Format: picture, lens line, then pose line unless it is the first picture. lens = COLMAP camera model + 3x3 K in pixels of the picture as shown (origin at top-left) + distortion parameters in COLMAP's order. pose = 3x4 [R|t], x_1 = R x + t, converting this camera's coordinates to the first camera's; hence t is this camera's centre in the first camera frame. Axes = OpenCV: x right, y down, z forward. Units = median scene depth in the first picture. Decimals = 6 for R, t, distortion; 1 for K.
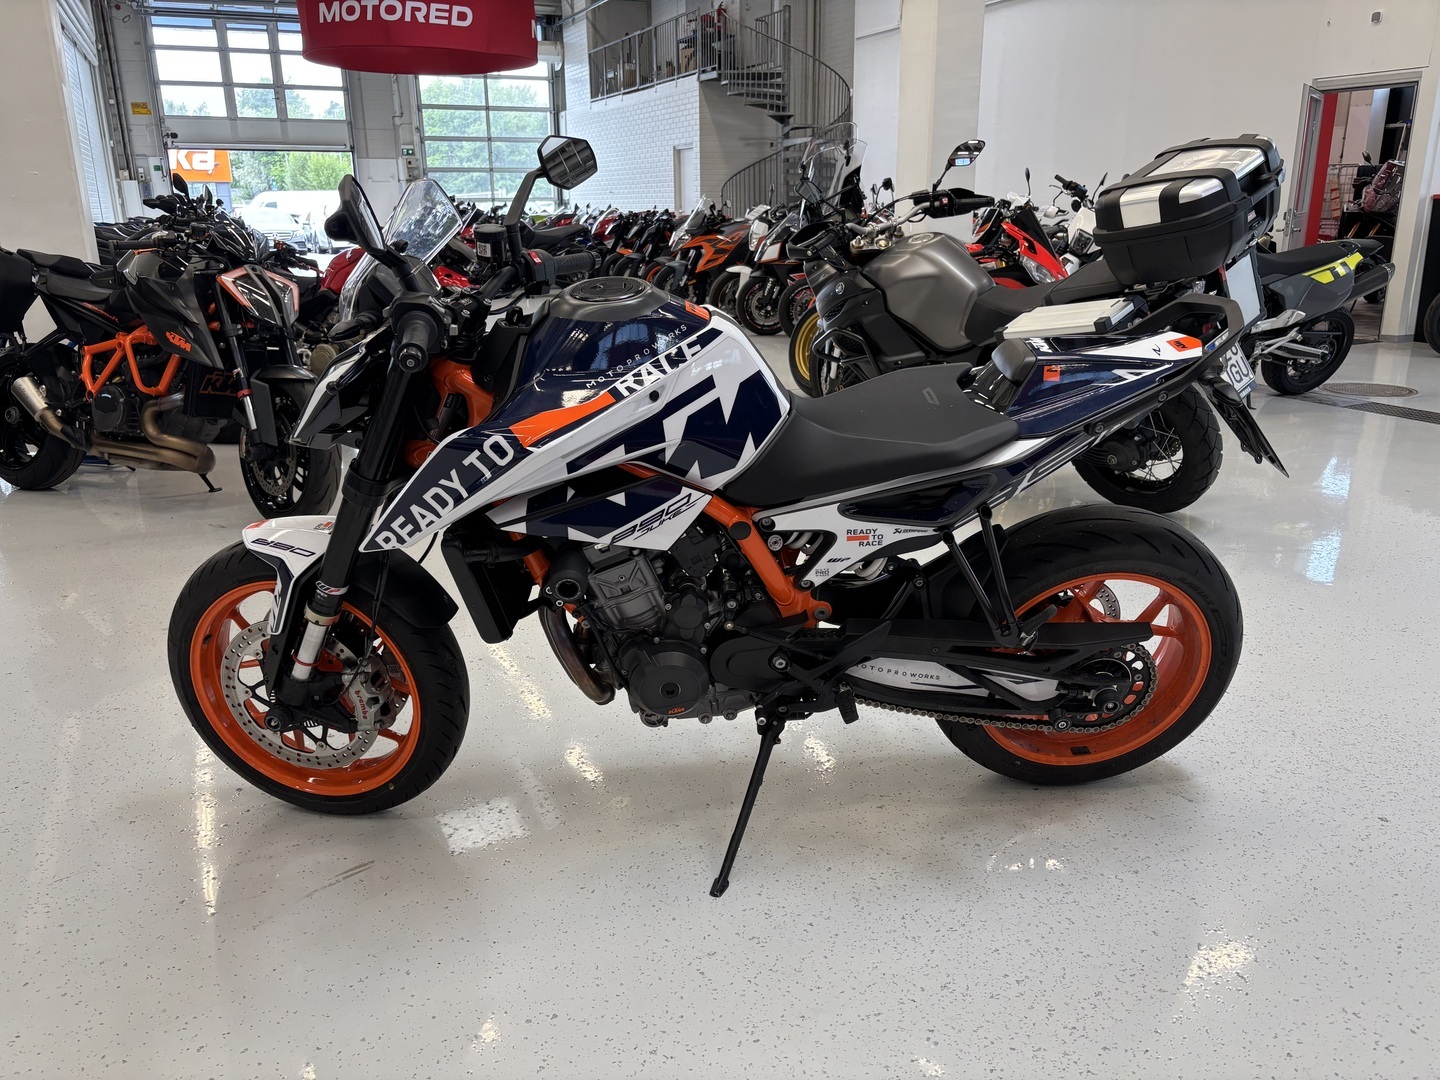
lens RADIAL K [[1102.3, 0, 712.6], [0, 1102.3, 541.6], [0, 0, 1]] dist [0.003145, -0.002125]
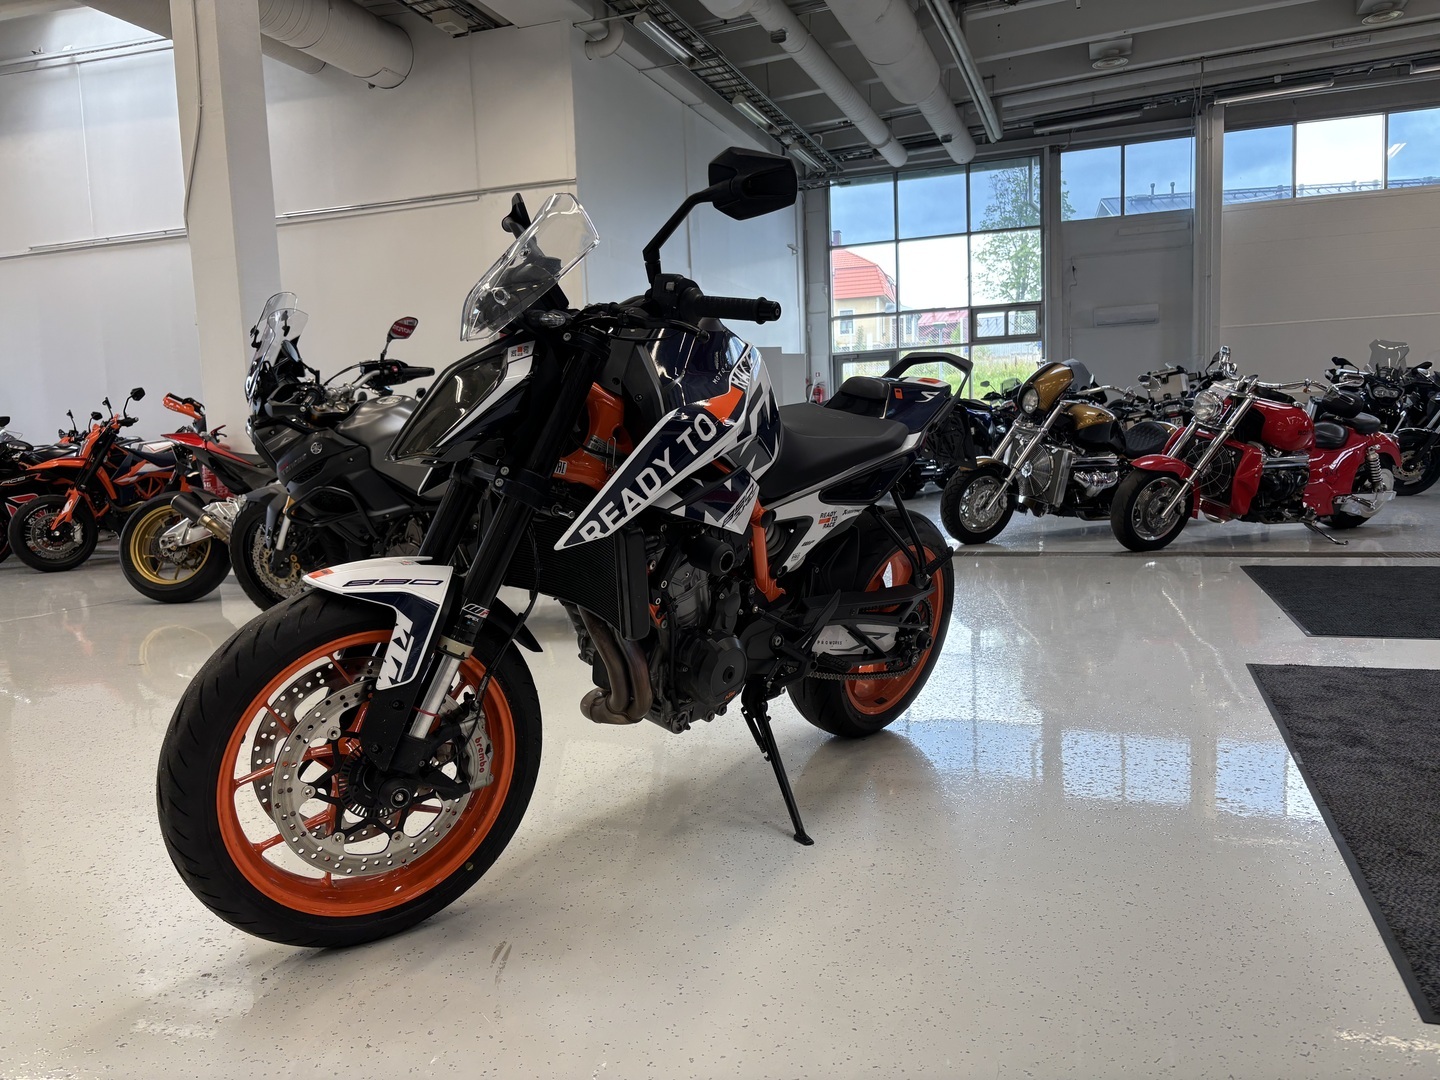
lens RADIAL K [[1102.3, 0, 712.6], [0, 1102.3, 541.6], [0, 0, 1]] dist [0.003145, -0.002125]
pose [[0.690424, -0.078230, 0.719162, -0.879565], [0.238724, 0.963084, -0.124421, 0.148502], [-0.682880, 0.257585, 0.683612, 0.235540]]
